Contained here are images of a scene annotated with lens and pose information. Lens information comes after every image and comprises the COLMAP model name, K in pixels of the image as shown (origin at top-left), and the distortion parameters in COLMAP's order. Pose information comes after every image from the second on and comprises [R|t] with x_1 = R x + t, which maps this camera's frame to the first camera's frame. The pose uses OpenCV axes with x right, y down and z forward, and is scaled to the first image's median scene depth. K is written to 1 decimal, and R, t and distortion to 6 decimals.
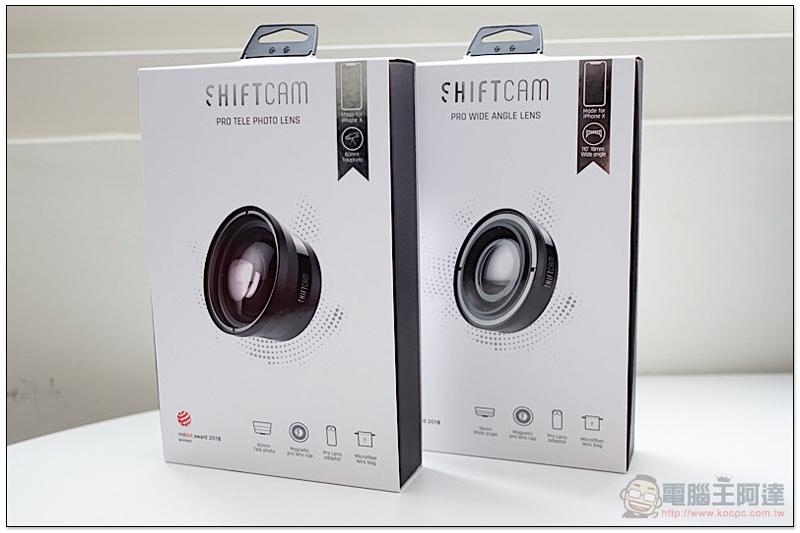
lens RADIAL K [[1021.1, 0, 400.0], [0, 1021.1, 266.5], [0, 0, 1]] dist [0.000985, 0.012586]
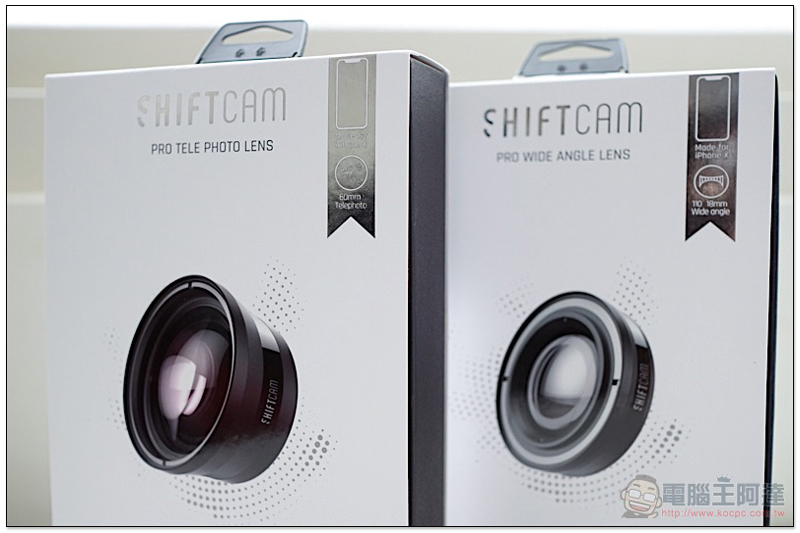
lens RADIAL K [[1021.1, 0, 400.0], [0, 1021.1, 266.5], [0, 0, 1]] dist [0.000985, 0.012586]
pose [[0.999662, 0.023530, -0.011049, -0.006352], [-0.024613, 0.993506, -0.111089, 0.005486], [0.008363, 0.111323, 0.993749, 0.332991]]
